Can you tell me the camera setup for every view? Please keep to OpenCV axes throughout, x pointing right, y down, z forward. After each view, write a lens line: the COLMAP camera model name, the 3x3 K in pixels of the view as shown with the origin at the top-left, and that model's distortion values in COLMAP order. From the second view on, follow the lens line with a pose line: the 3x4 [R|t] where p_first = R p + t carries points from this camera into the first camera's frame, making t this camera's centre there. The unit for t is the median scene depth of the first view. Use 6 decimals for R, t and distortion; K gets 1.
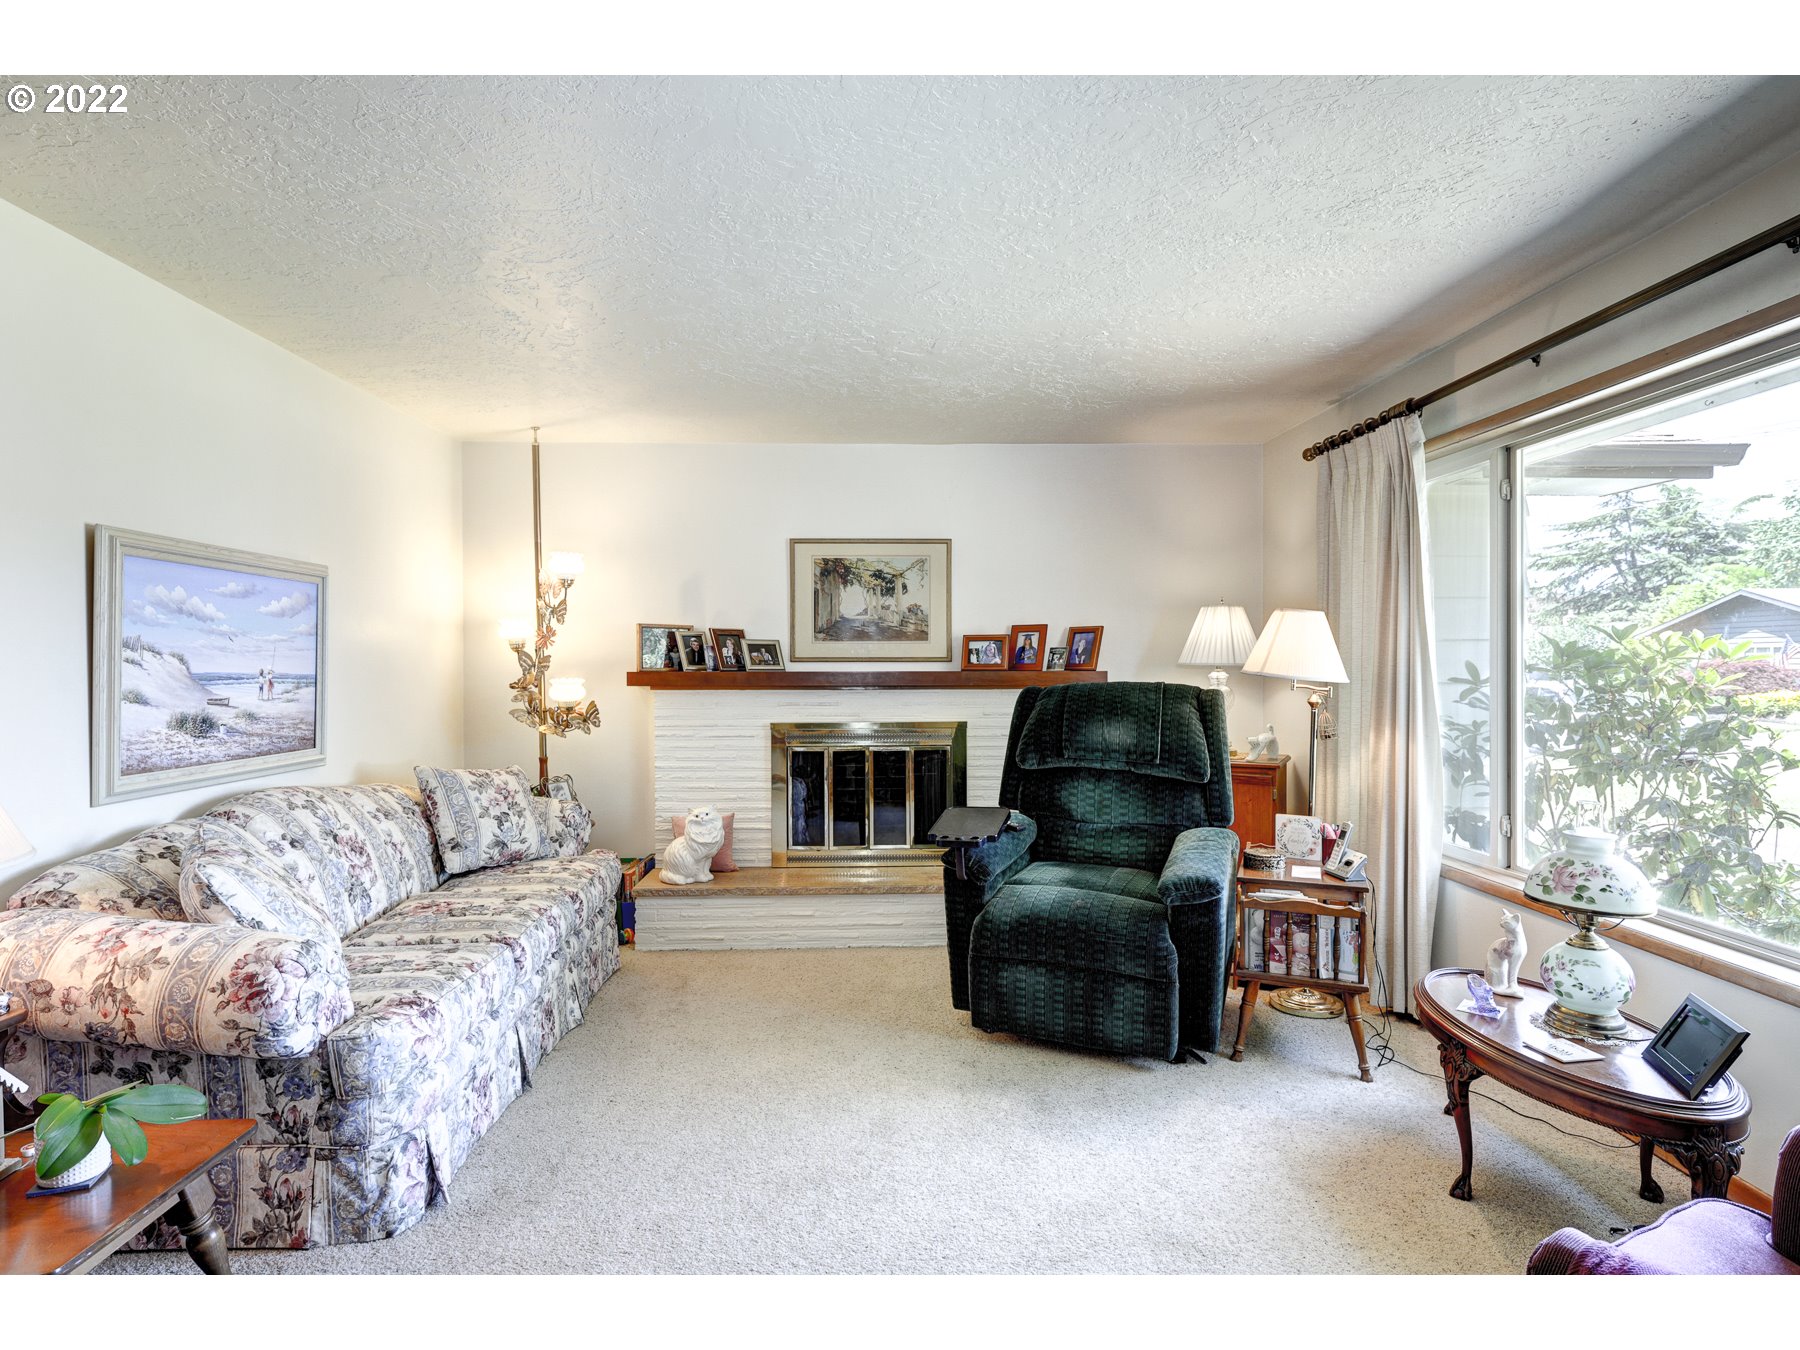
lens RADIAL K [[948.8, 0, 900.0], [0, 948.8, 675.0], [0, 0, 1]] dist [0.000322, -0.000010]
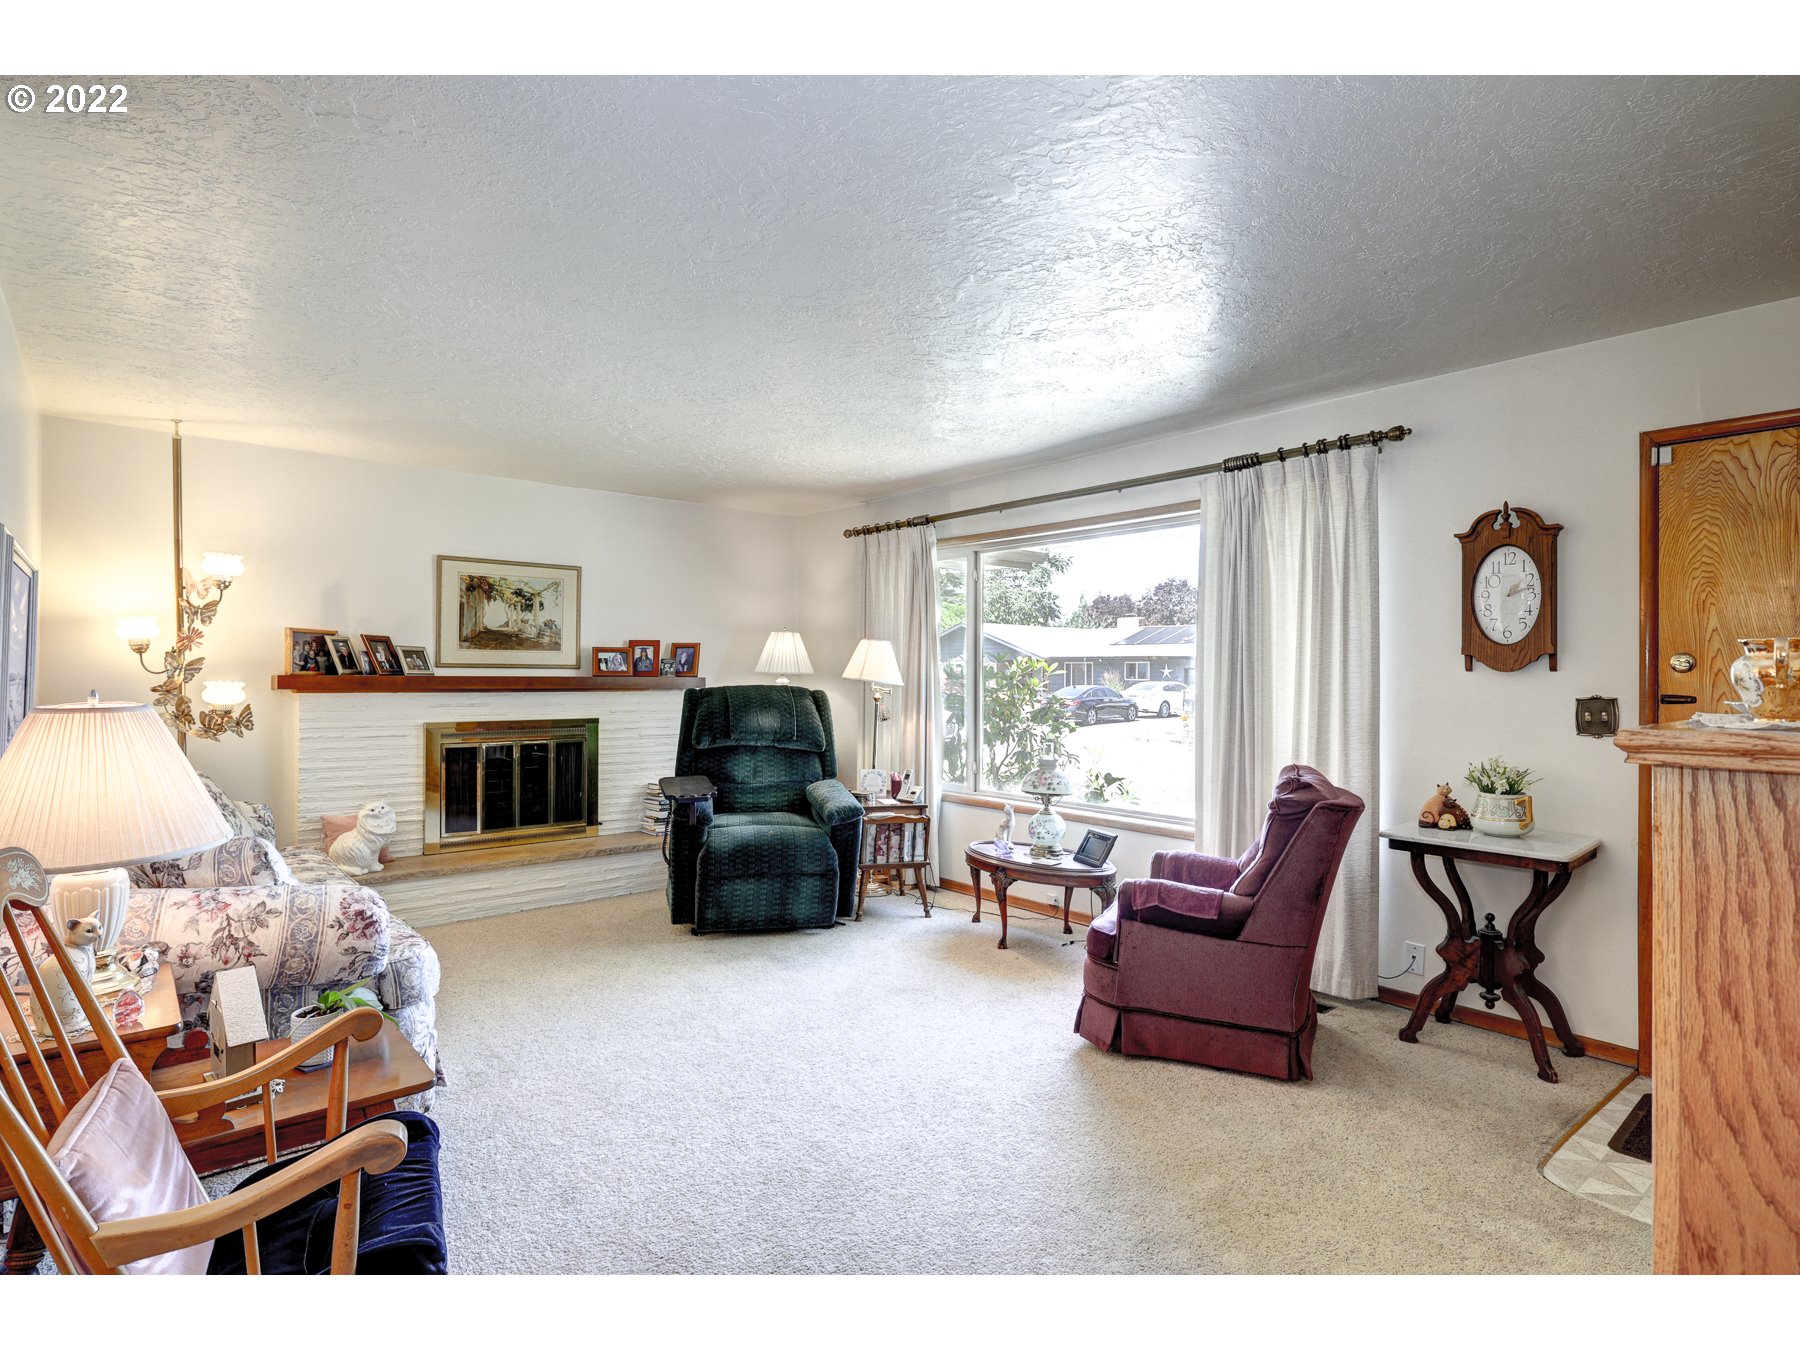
lens RADIAL K [[926.8, 0, 900.0], [0, 926.8, 675.0], [0, 0, 1]] dist [-0.001720, -0.000308]
pose [[0.784143, 0.008027, 0.620529, -0.492593], [-0.003173, 0.999955, -0.008925, 0.004198], [-0.620573, 0.005029, 0.784133, -0.236172]]
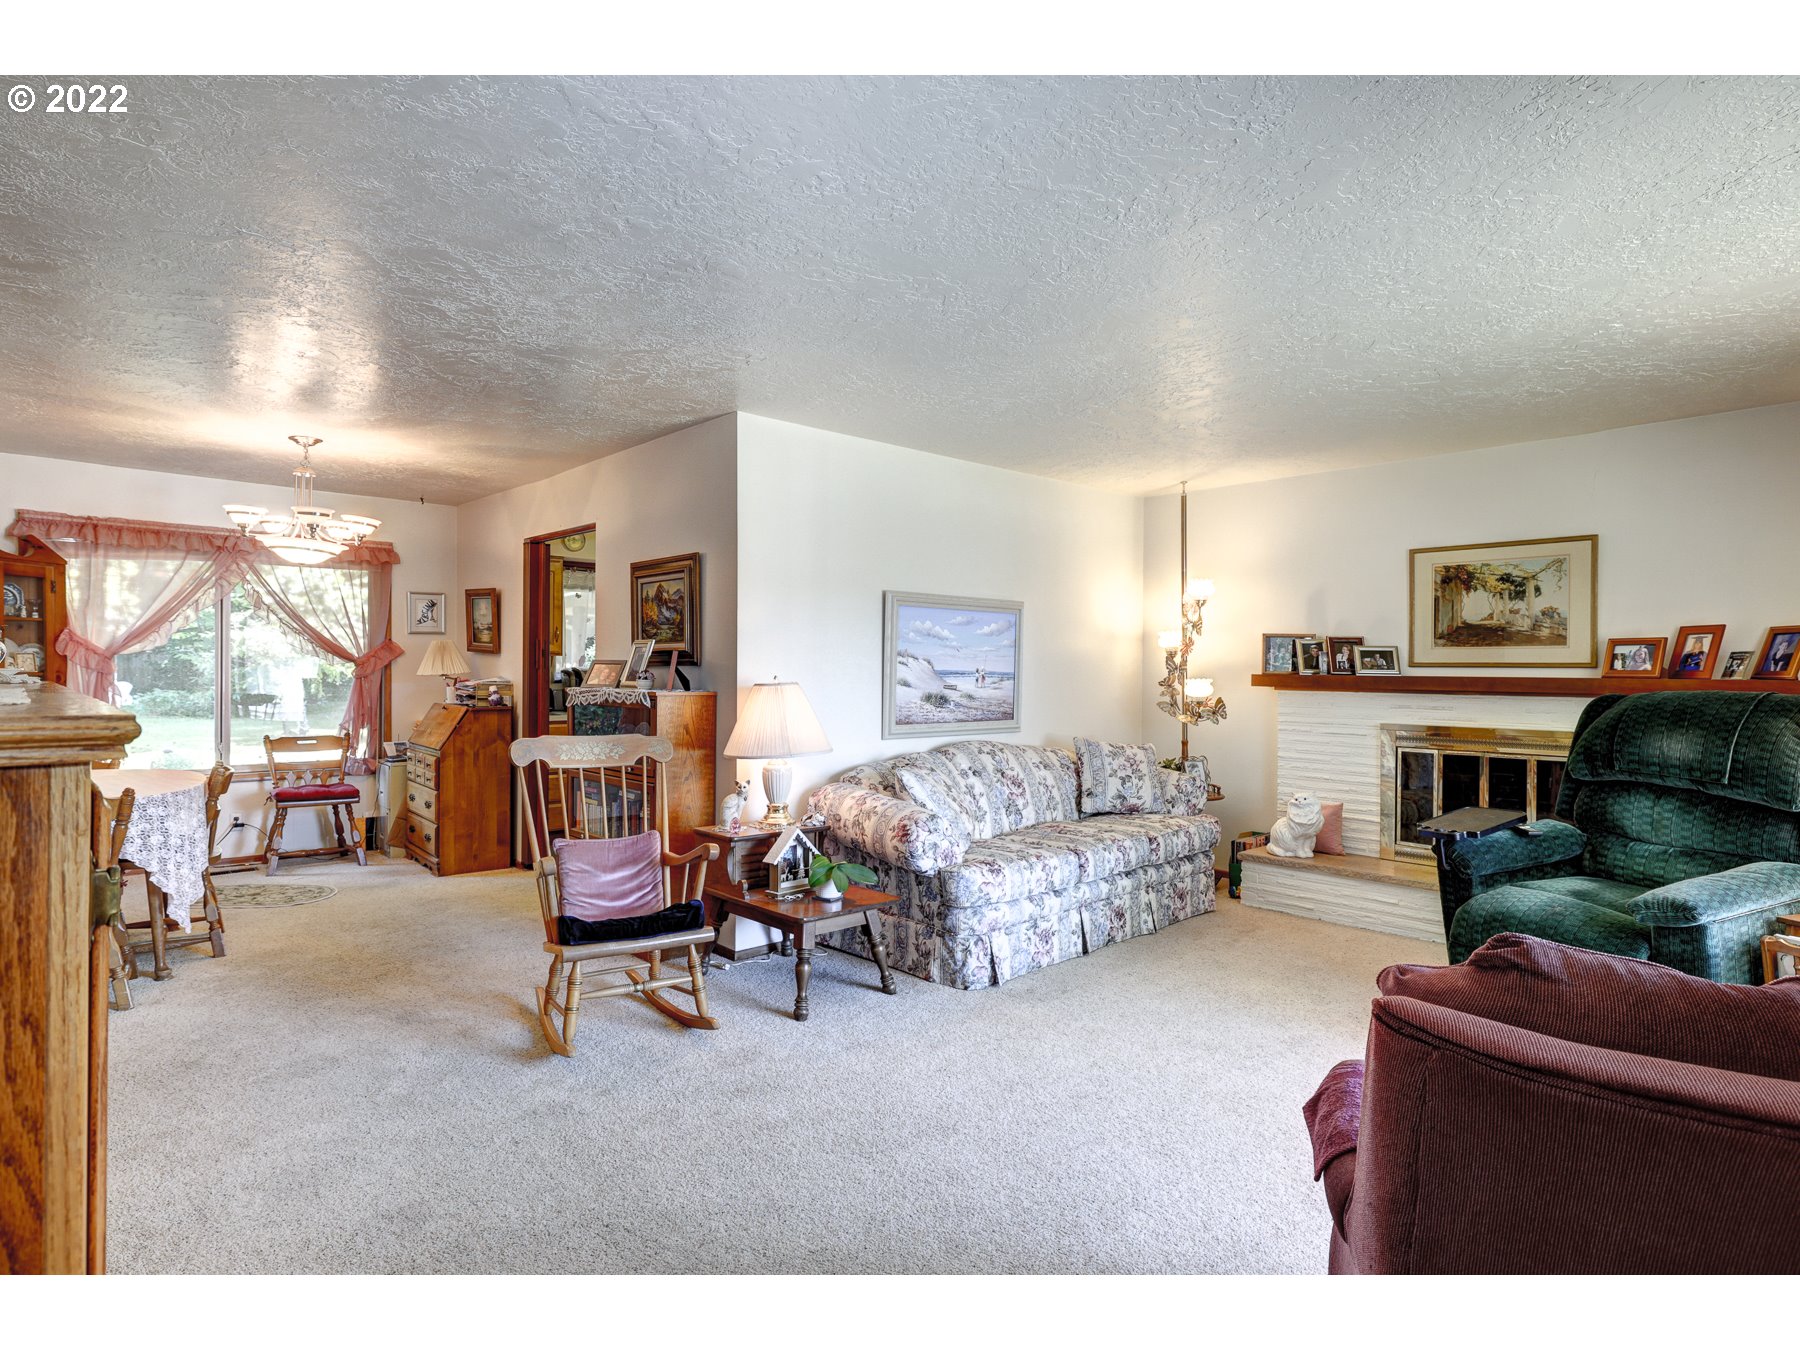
lens RADIAL K [[957.1, 0, 904.6], [0, 957.1, 672.9], [0, 0, 1]] dist [-0.000820, -0.000542]
pose [[0.656842, 0.011235, -0.753944, 0.432898], [-0.017387, 0.999849, -0.000249, 0.003807], [0.753827, 0.013273, 0.656938, -0.157354]]
